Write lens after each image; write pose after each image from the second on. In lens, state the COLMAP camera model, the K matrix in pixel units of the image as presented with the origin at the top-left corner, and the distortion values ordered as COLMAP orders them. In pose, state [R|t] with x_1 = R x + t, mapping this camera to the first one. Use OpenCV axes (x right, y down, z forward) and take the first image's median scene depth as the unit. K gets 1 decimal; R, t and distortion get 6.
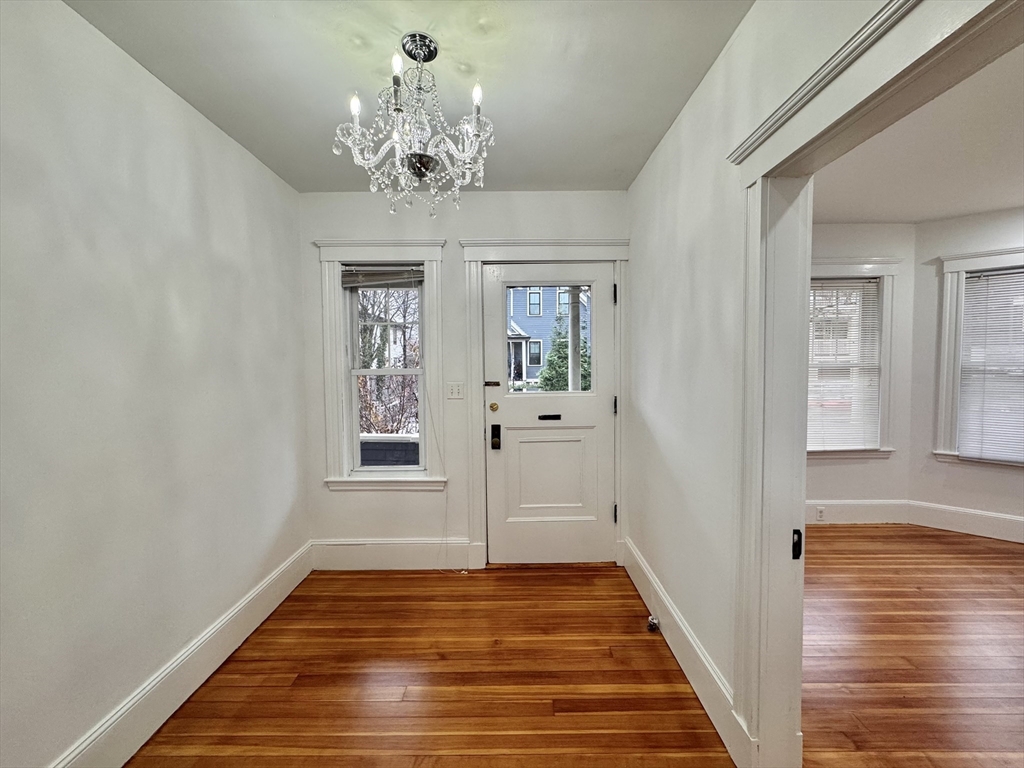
lens RADIAL K [[418.1, 0, 512.0], [0, 418.1, 384.0], [0, 0, 1]] dist [0.000492, 0.000001]
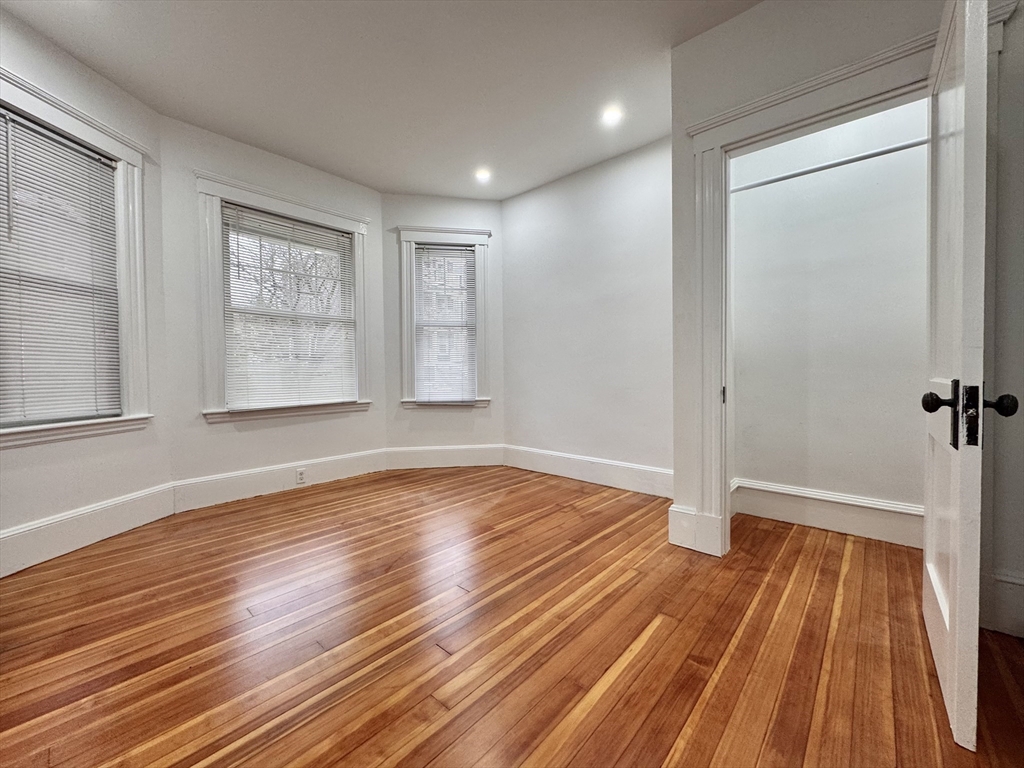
lens RADIAL K [[407.7, 0, 512.0], [0, 407.7, 384.0], [0, 0, 1]] dist [0.000792, 0.000044]
pose [[0.657532, -0.014544, 0.753286, 0.390600], [0.036042, 0.999276, -0.012167, 0.143818], [-0.752564, 0.035150, 0.657580, 0.063239]]
